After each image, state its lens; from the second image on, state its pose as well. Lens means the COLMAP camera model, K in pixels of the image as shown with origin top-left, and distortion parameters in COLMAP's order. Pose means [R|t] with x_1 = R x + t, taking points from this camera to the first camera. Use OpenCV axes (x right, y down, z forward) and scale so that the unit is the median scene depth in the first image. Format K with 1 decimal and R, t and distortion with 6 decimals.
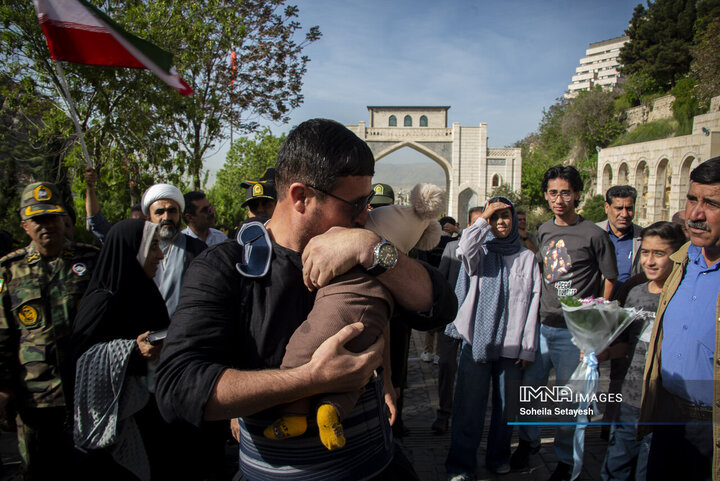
lens RADIAL K [[573.5, 0, 360.0], [0, 573.5, 240.5], [0, 0, 1]] dist [-0.155934, 0.091410]
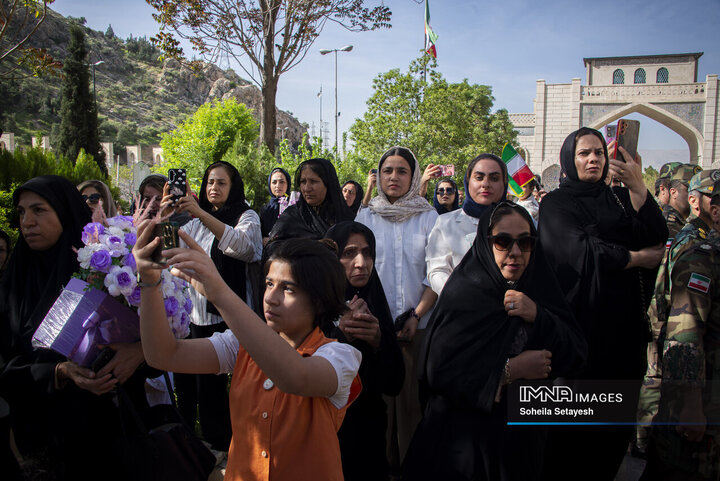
lens RADIAL K [[582.5, 0, 360.0], [0, 582.5, 240.5], [0, 0, 1]] dist [-0.134106, 0.073620]
pose [[0.941392, 0.037204, -0.335255, -0.006650], [-0.030532, 0.999217, 0.025152, -0.001642], [0.335929, -0.013442, 0.941792, 0.180427]]
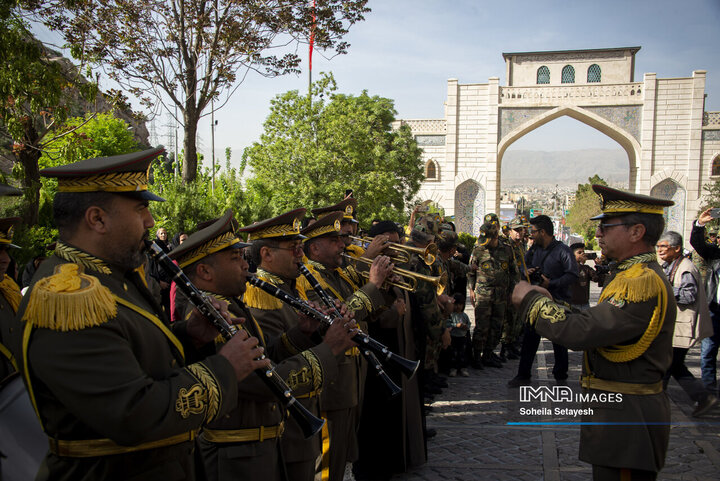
lens RADIAL K [[800.1, 0, 360.0], [0, 800.1, 240.5], [0, 0, 1]] dist [0.069373, 0.199425]
pose [[0.985704, 0.010691, -0.168148, 0.008935], [-0.014693, 0.999637, -0.022574, -0.000232], [0.167846, 0.024722, 0.985503, 0.074278]]
